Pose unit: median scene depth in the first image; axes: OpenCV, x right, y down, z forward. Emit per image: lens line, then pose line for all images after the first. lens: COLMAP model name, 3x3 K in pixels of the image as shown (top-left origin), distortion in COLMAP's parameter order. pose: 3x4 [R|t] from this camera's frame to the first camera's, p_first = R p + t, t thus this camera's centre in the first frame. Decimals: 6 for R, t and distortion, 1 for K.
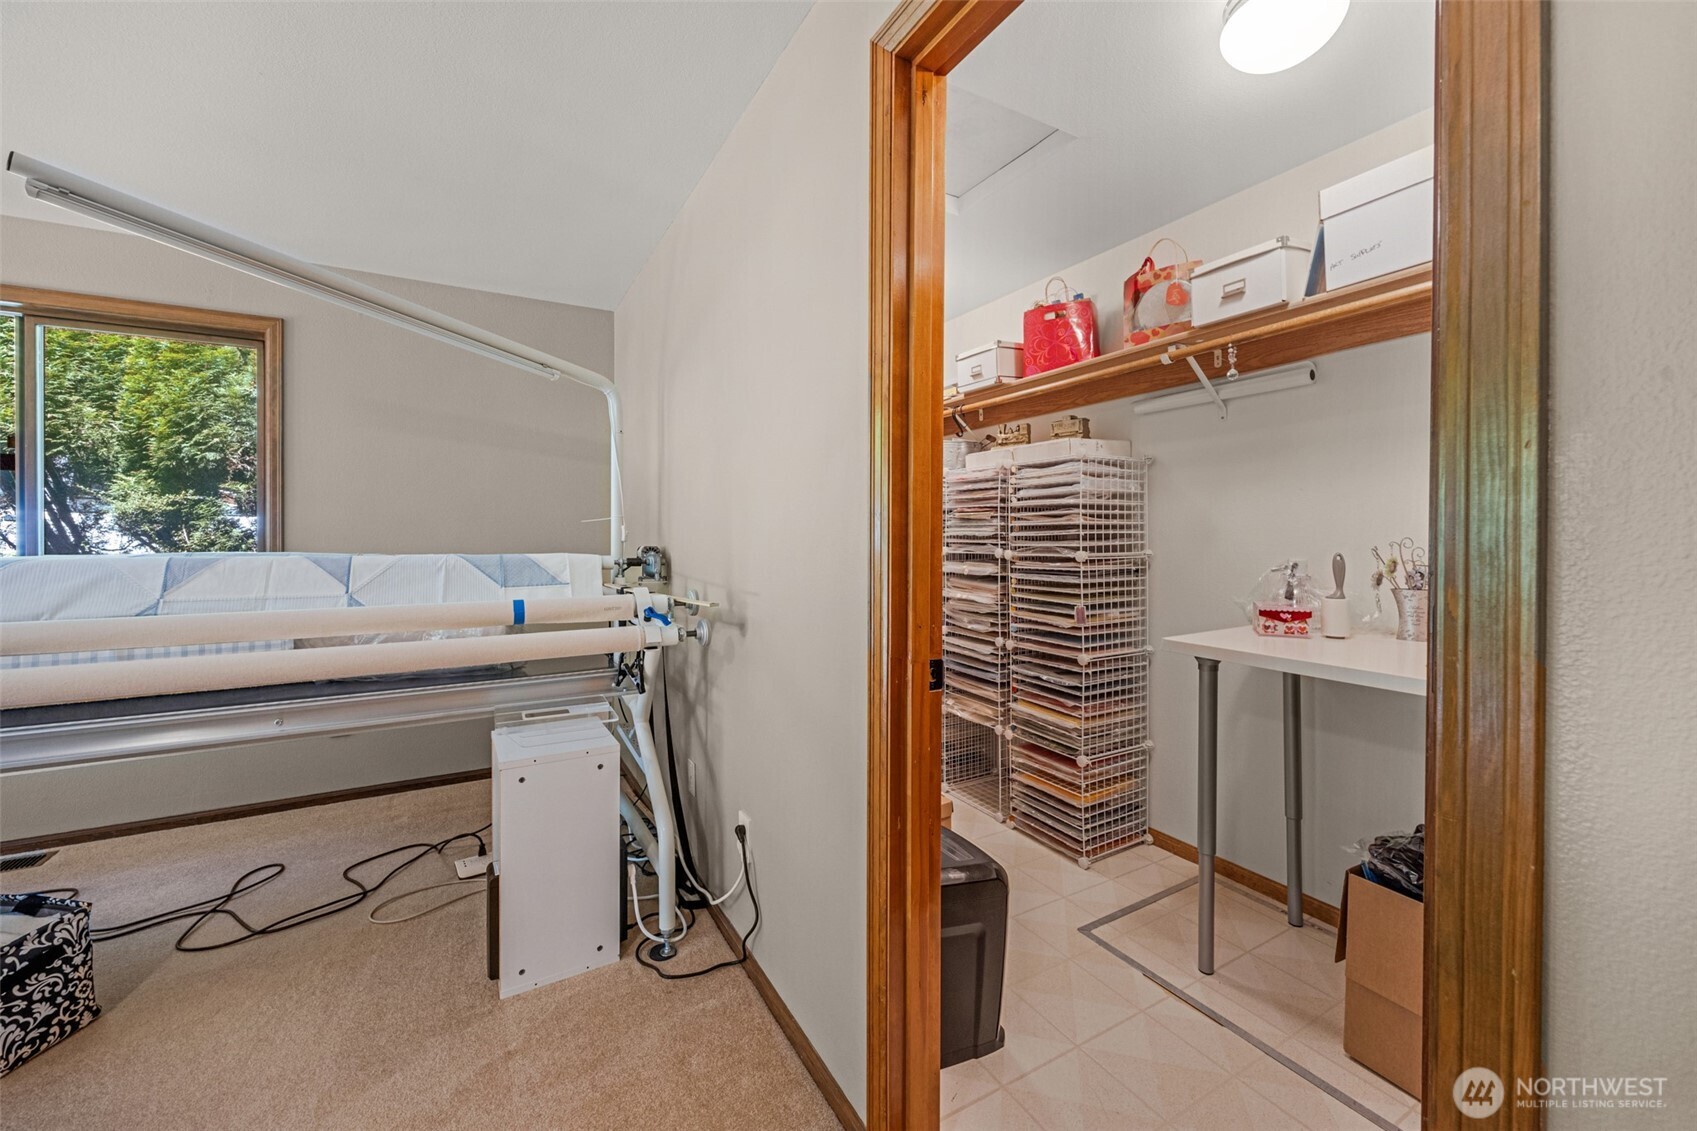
lens RADIAL K [[649.0, 0, 832.5], [0, 649.0, 554.1], [0, 0, 1]] dist [-0.002620, -0.000203]
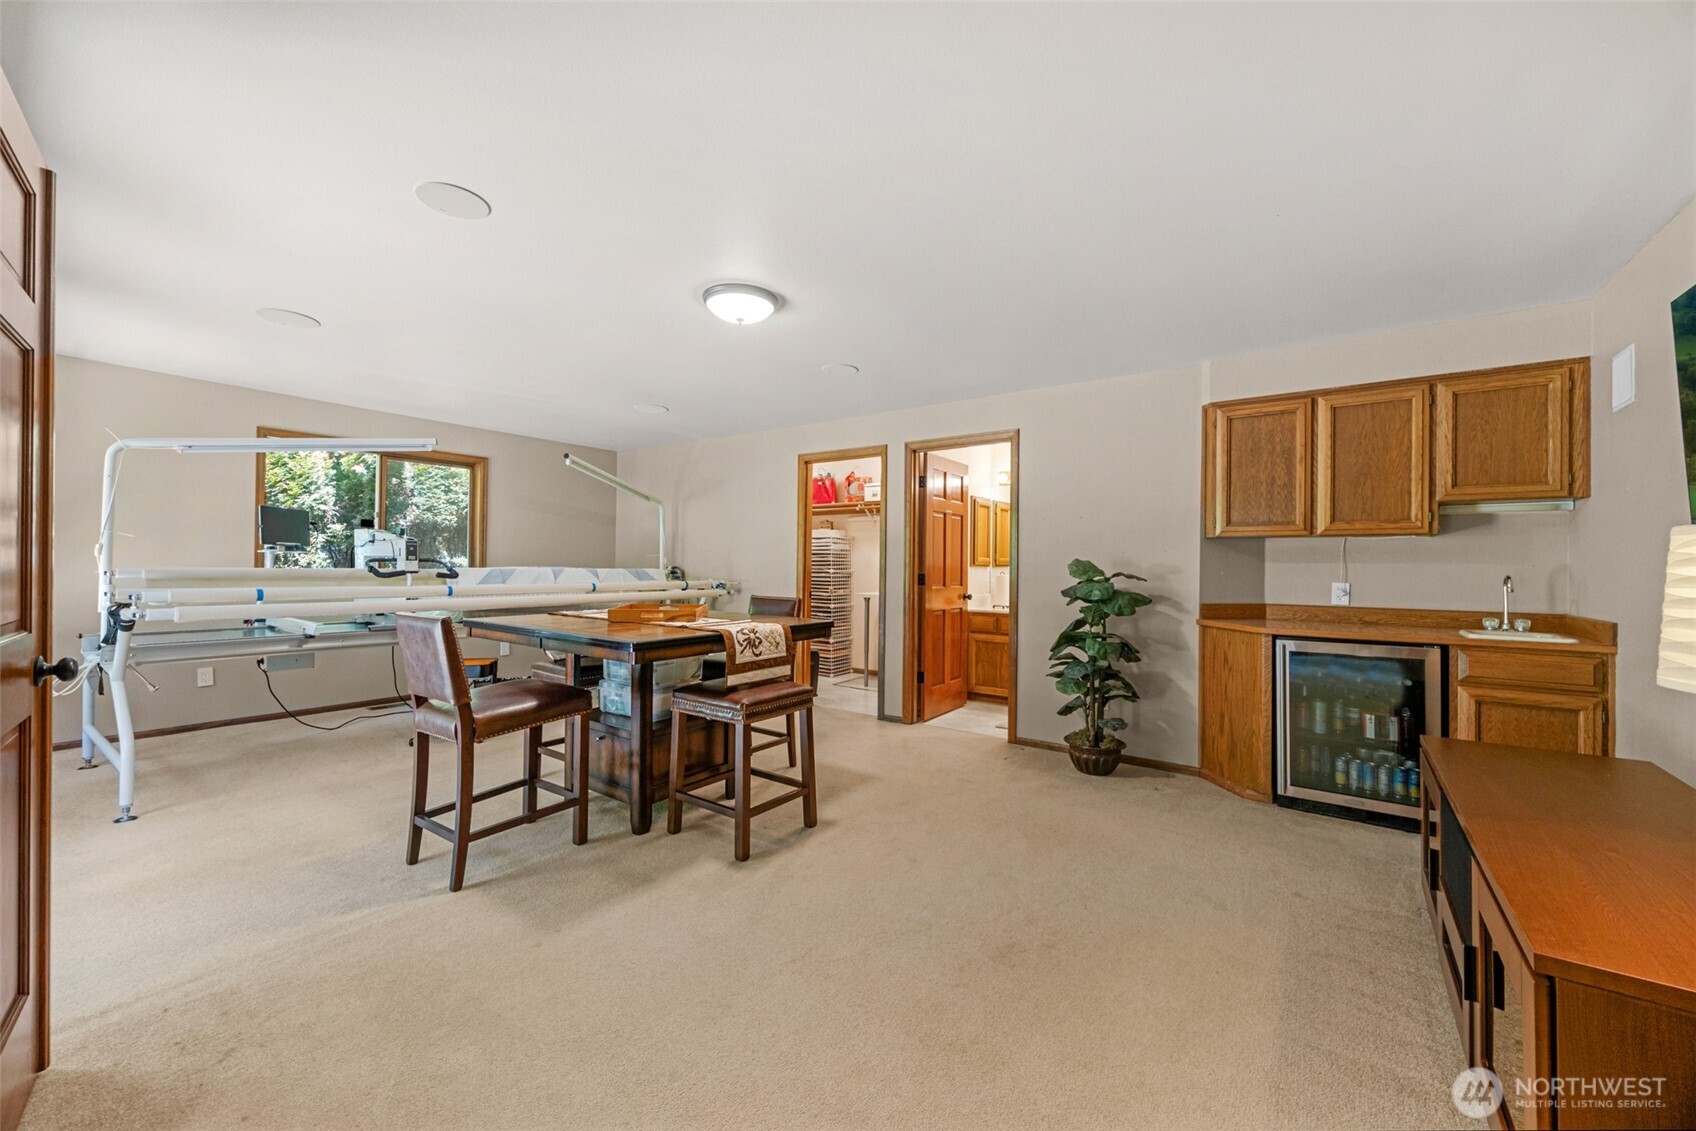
lens RADIAL K [[648.6, 0, 846.5], [0, 648.6, 566.9], [0, 0, 1]] dist [-0.002620, -0.000203]
pose [[0.901873, 0.012132, 0.431830, -0.788199], [-0.001995, 0.999712, -0.023920, 0.052310], [-0.431996, 0.020711, 0.901638, -1.602220]]
